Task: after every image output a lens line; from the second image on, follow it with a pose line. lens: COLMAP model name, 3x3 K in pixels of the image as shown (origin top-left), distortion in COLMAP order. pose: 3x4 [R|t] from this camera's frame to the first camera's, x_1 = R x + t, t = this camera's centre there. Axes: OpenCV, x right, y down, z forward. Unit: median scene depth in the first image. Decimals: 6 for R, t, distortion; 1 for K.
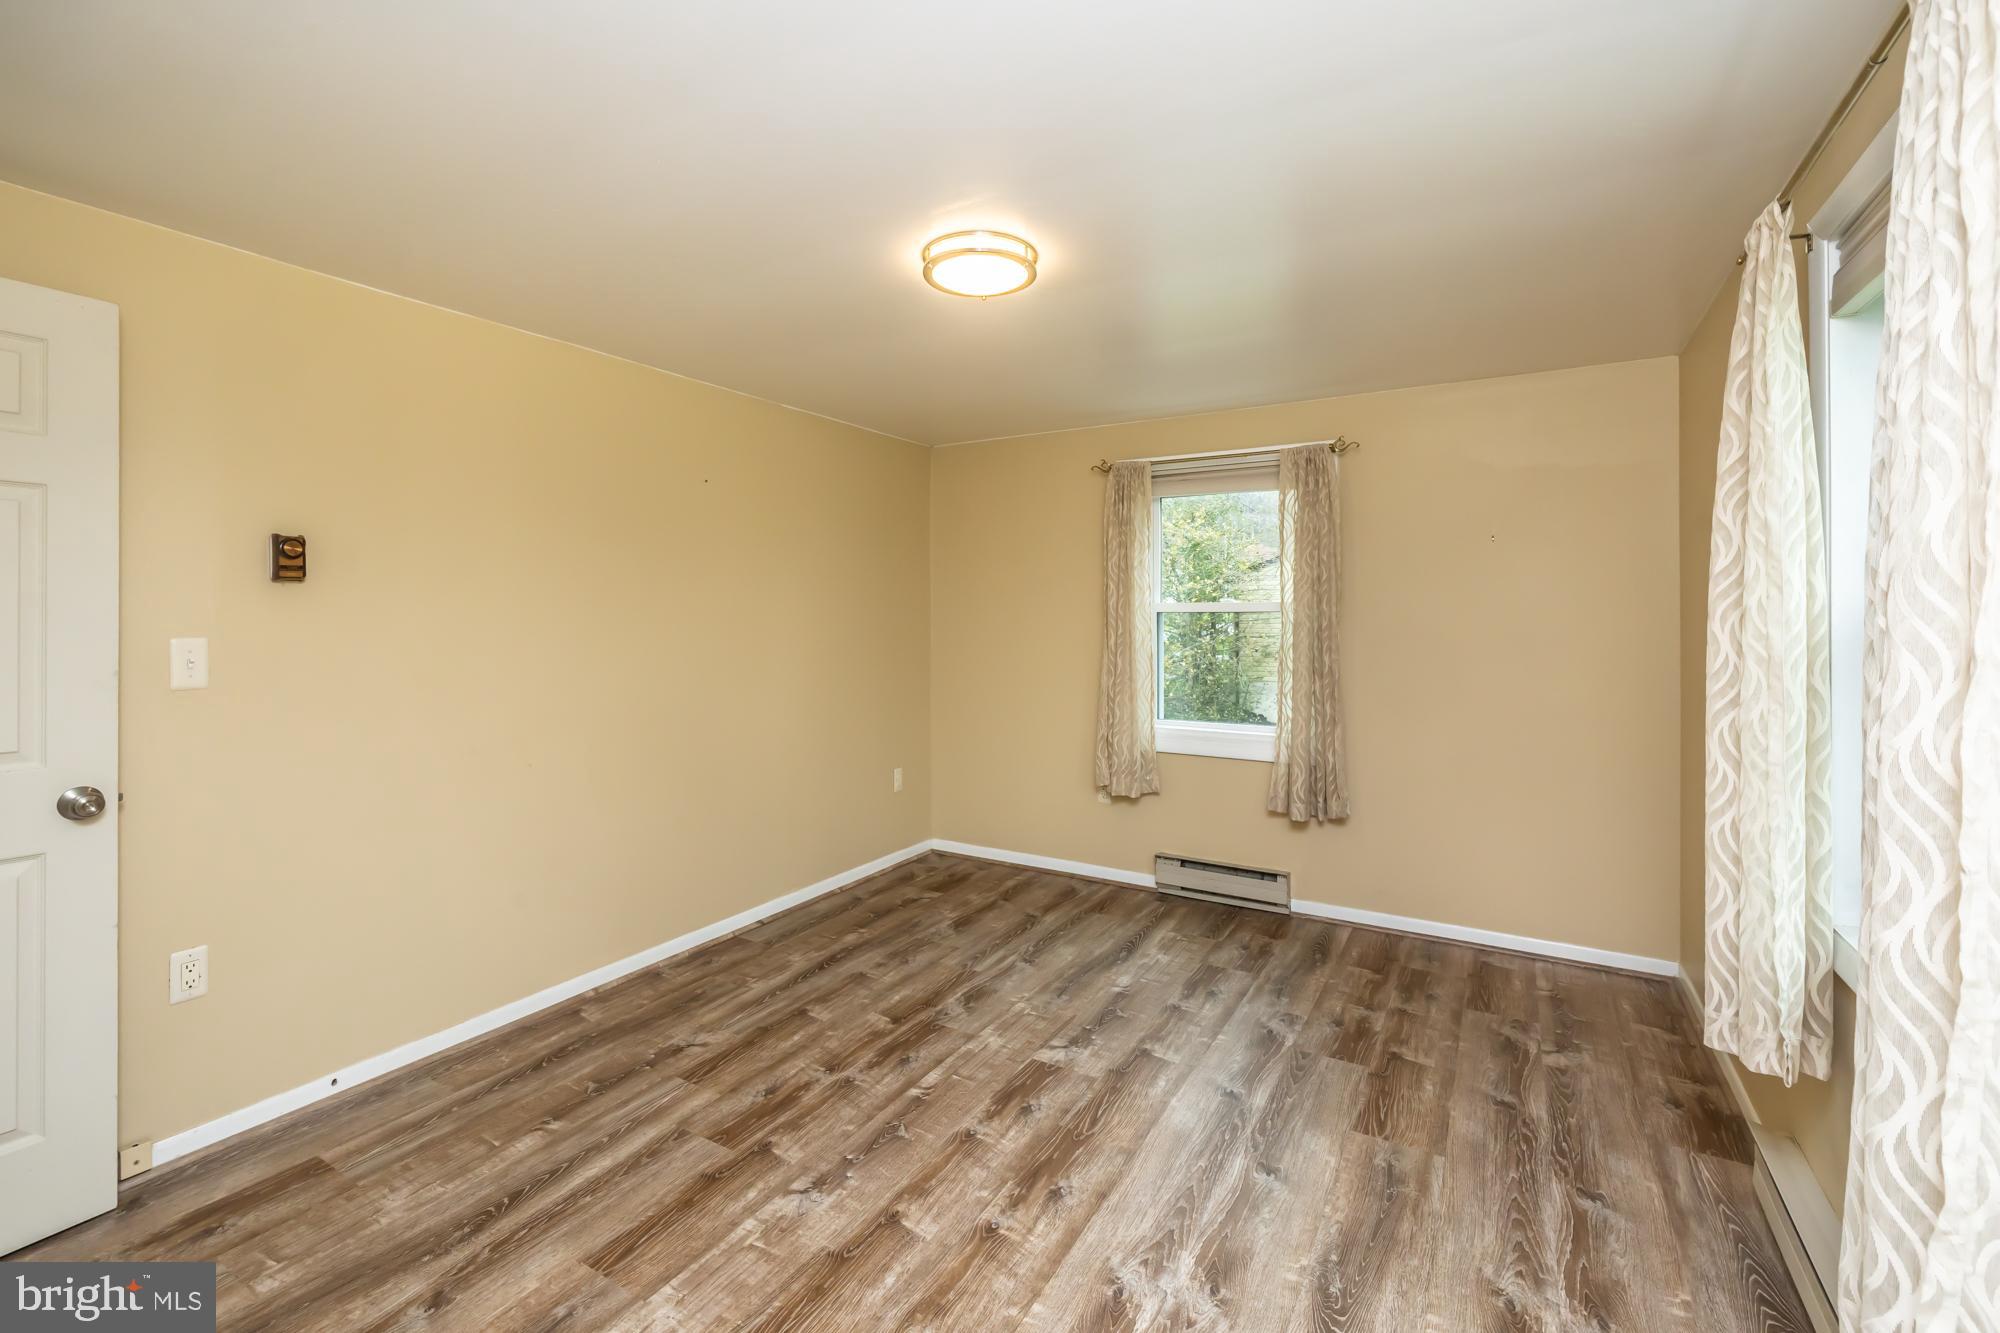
lens RADIAL K [[847.7, 0, 999.4], [0, 847.7, 635.1], [0, 0, 1]] dist [-0.000915, -0.000043]
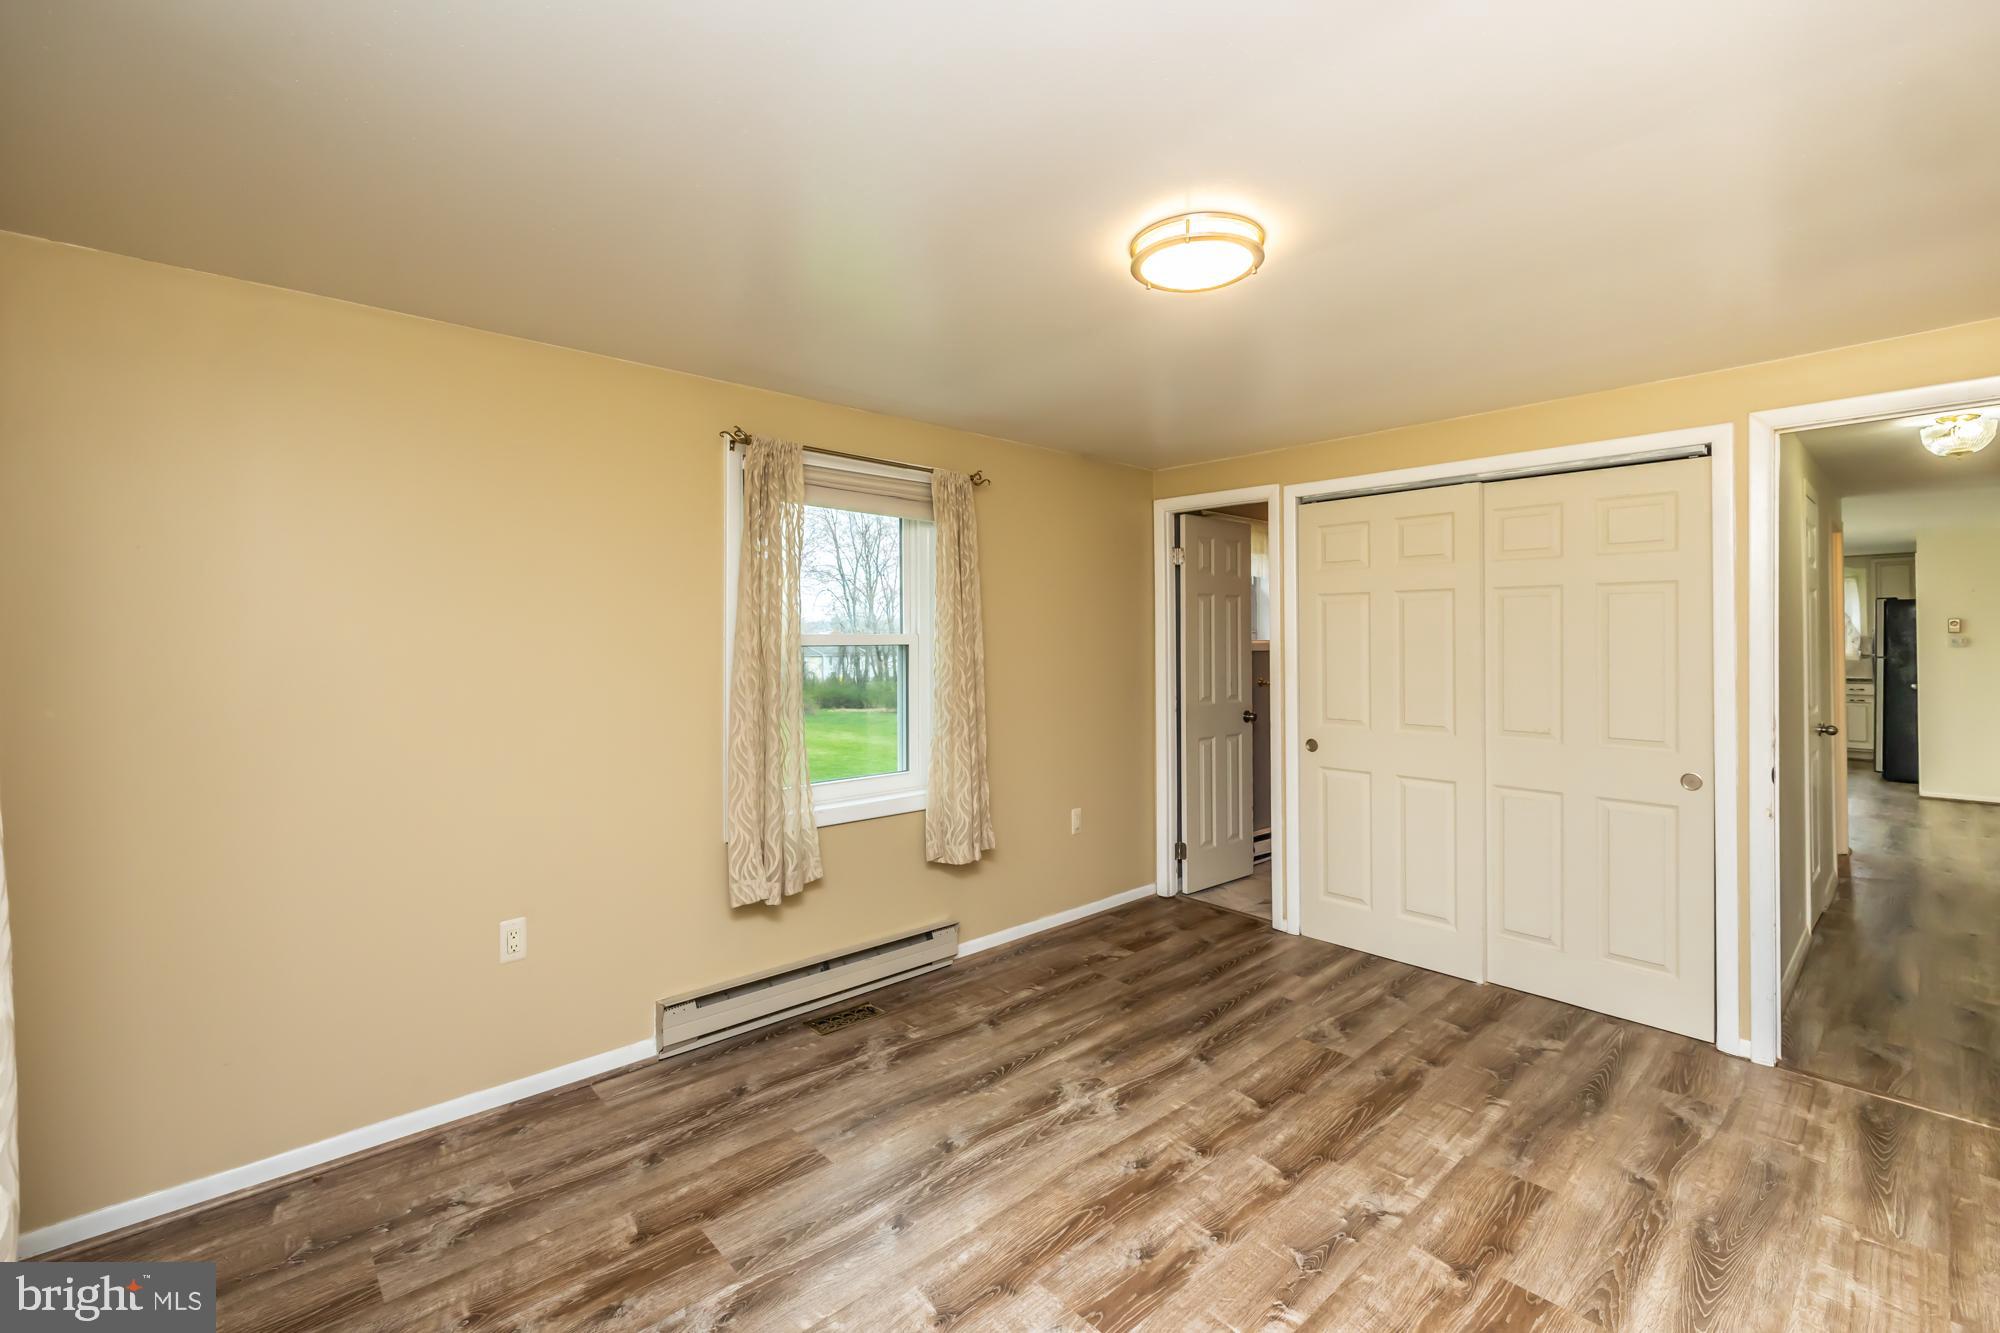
lens RADIAL K [[847.7, 0, 999.4], [0, 847.7, 635.1], [0, 0, 1]] dist [-0.000915, -0.000043]
pose [[-0.954477, 0.008232, 0.298170, -0.080128], [0.010998, 0.999911, 0.007600, -0.052978], [-0.298081, 0.010533, -0.954483, 1.767263]]
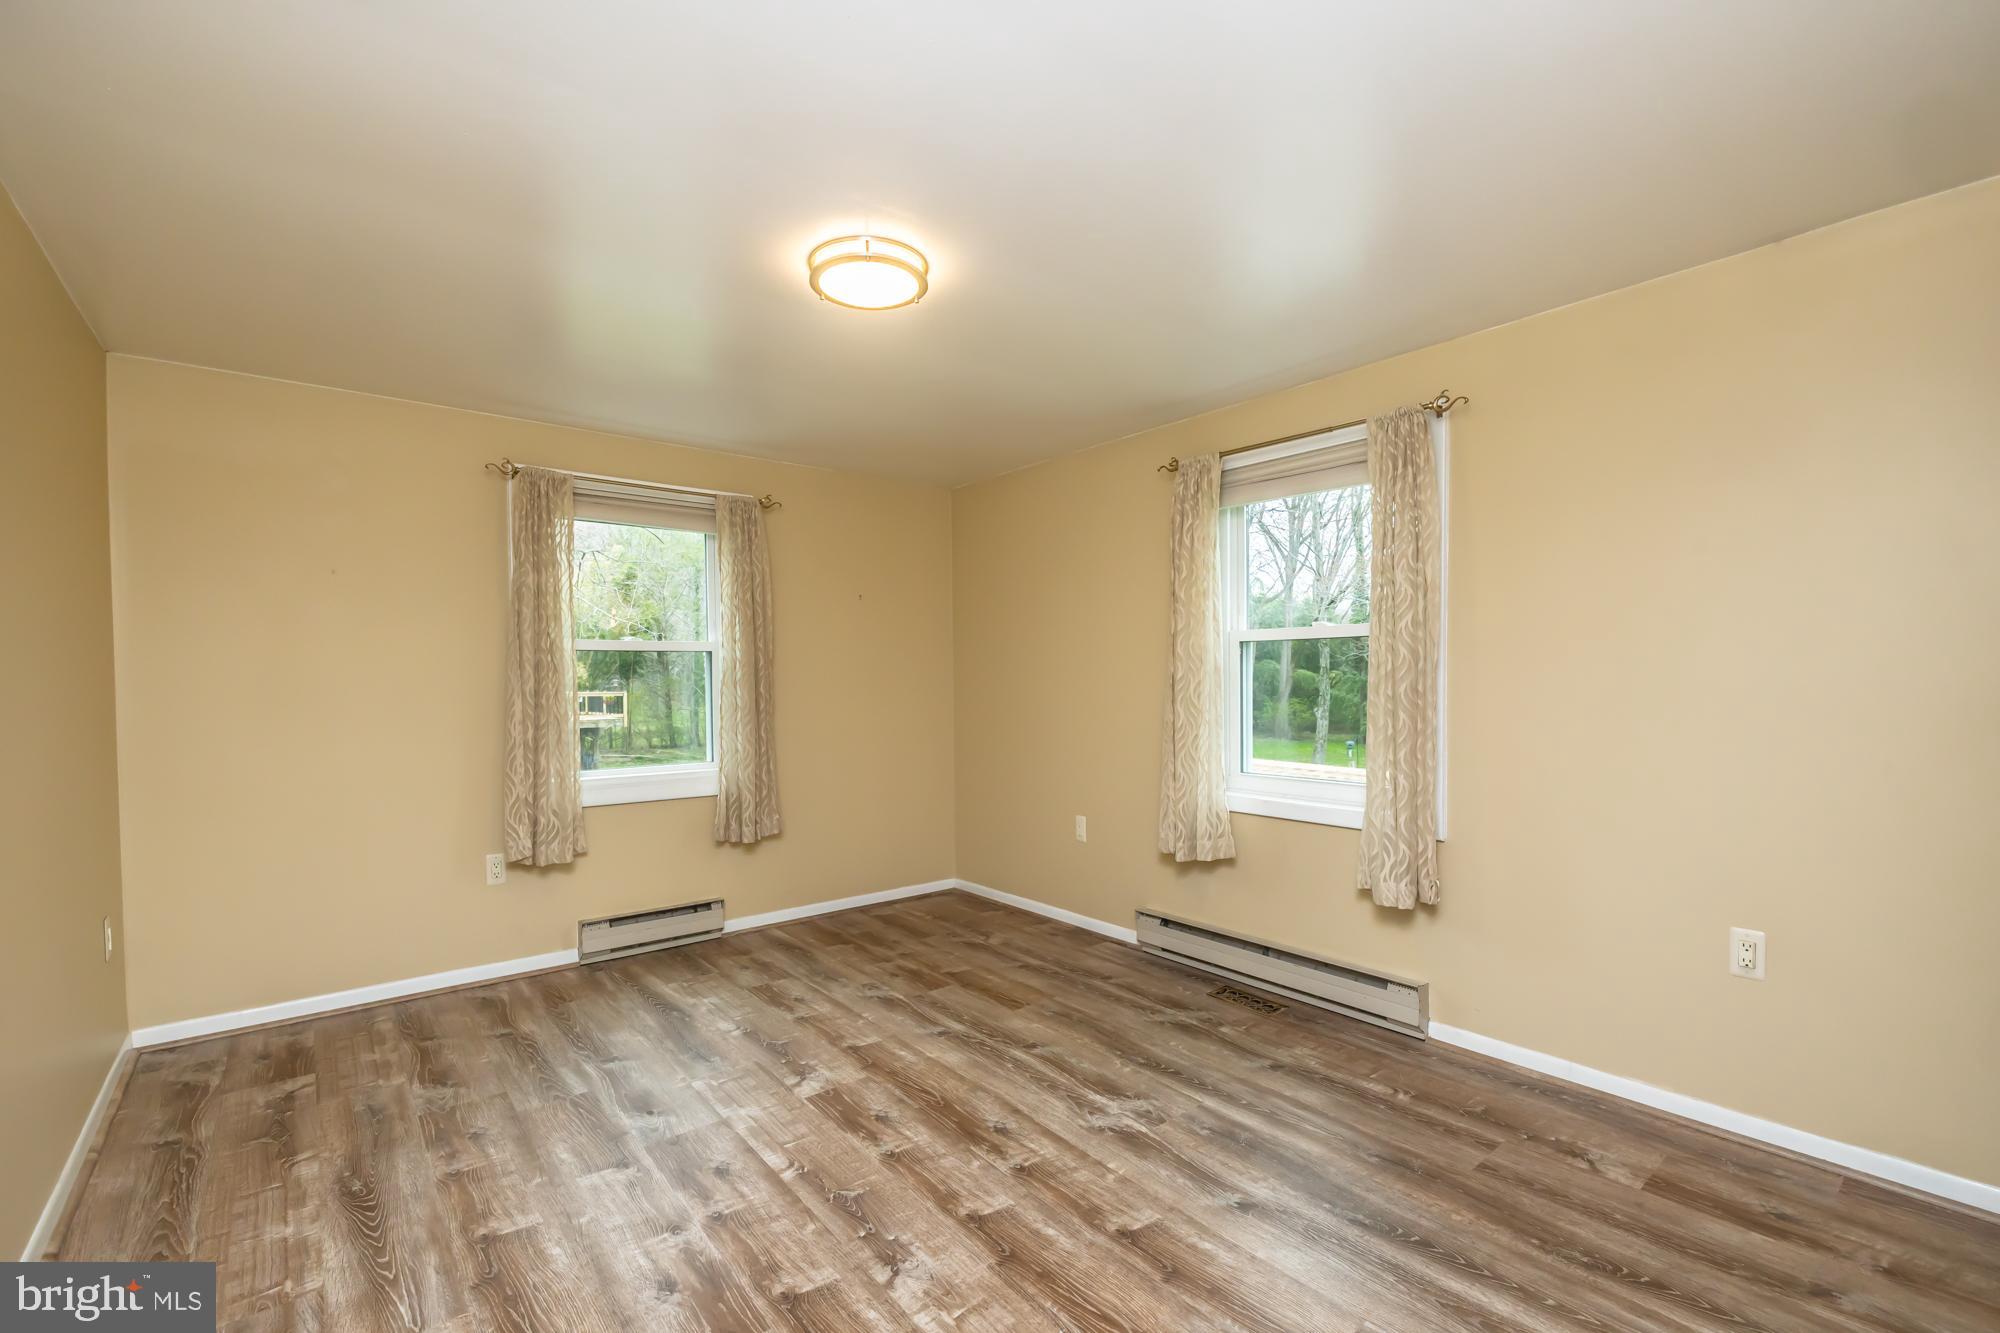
lens RADIAL K [[858.8, 0, 1003.3], [0, 858.8, 673.1], [0, 0, 1]] dist [-0.001435, -0.000135]
pose [[0.341927, 0.000408, 0.939726, -0.861799], [0.025973, 0.999614, -0.009884, 0.034875], [-0.939368, 0.027787, 0.341784, 0.474881]]
